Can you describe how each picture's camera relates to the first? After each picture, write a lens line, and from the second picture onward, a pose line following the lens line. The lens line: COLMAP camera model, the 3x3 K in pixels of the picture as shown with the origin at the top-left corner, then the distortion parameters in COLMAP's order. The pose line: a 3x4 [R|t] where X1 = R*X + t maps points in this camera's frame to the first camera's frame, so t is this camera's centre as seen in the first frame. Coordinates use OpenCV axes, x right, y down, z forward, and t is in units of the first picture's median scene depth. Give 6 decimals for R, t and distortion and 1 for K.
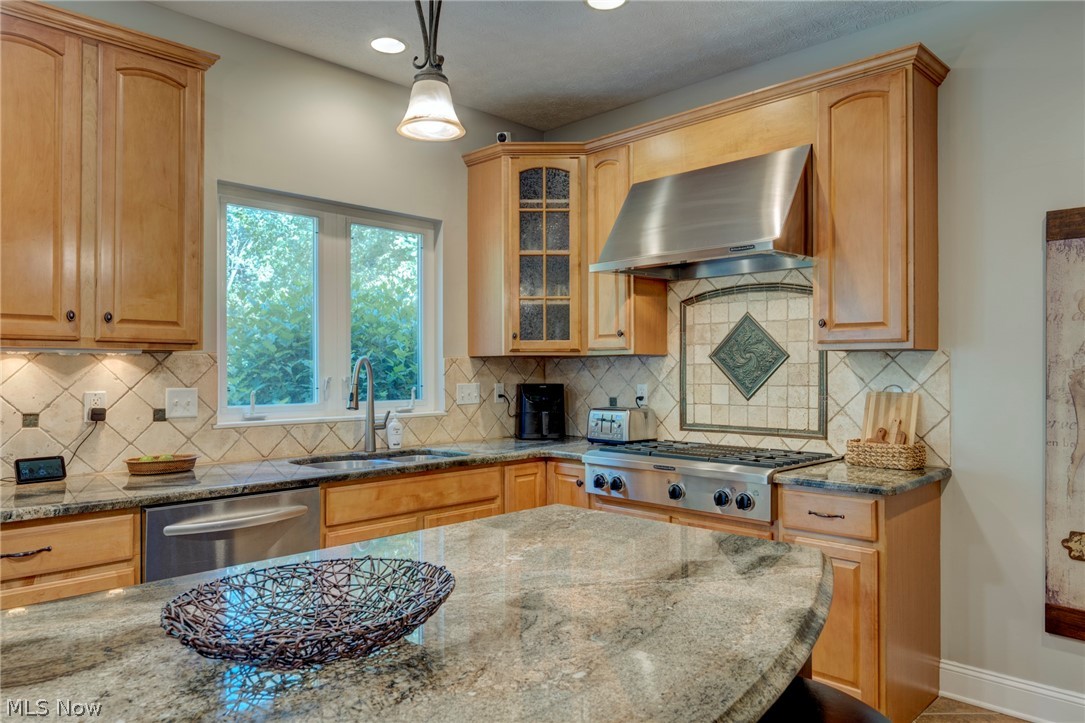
lens RADIAL K [[684.6, 0, 578.3], [0, 684.6, 362.2], [0, 0, 1]] dist [-0.007104, -0.001386]
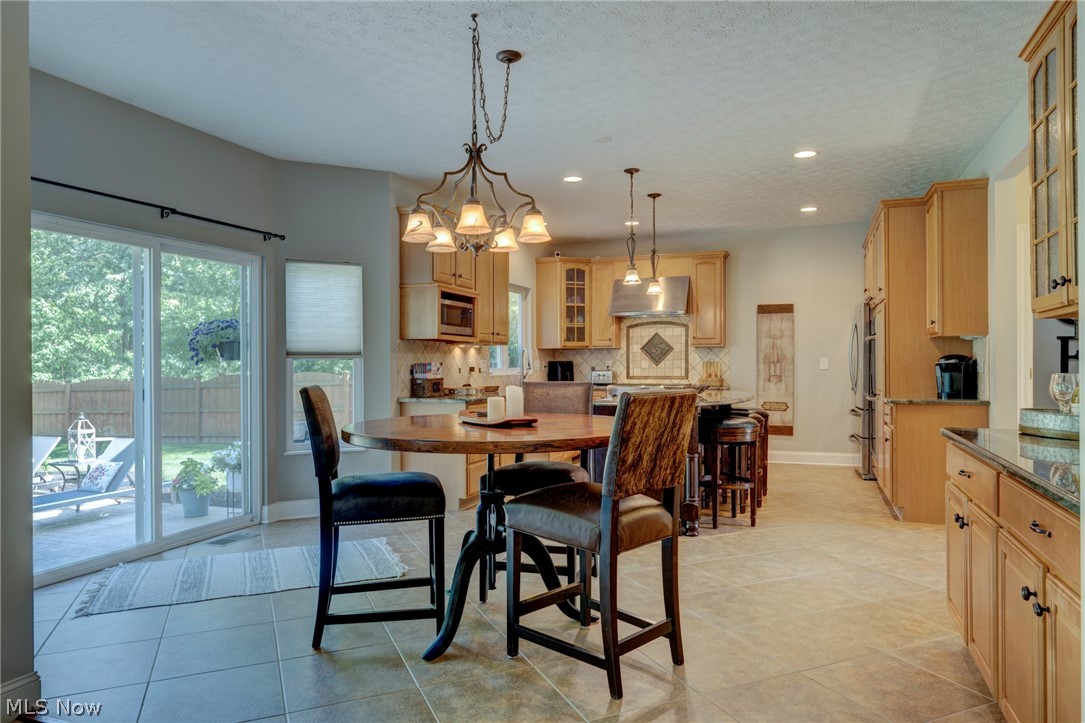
lens RADIAL K [[685.7, 0, 542.5], [0, 685.7, 361.5], [0, 0, 1]] dist [-0.008955, -0.004967]
pose [[0.922461, -0.000492, 0.386089, -1.119839], [-0.000963, 0.999993, 0.003575, 0.029015], [-0.386088, -0.003670, 0.922455, -1.192367]]
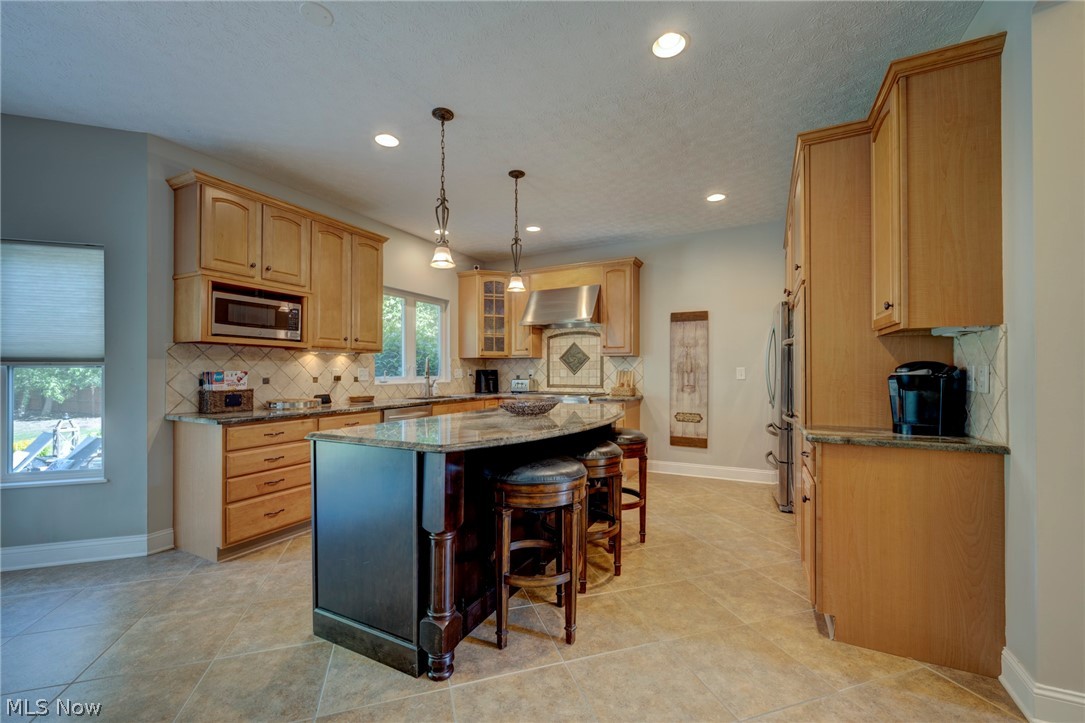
lens RADIAL K [[421.0, 0, 542.5], [0, 421.0, 369.4], [0, 0, 1]] dist [-0.009897, 0.000102]
pose [[0.959531, 0.002924, 0.281587, -0.323931], [-0.003658, 0.999991, 0.002082, 0.030085], [-0.281579, -0.003028, 0.959533, -0.525737]]
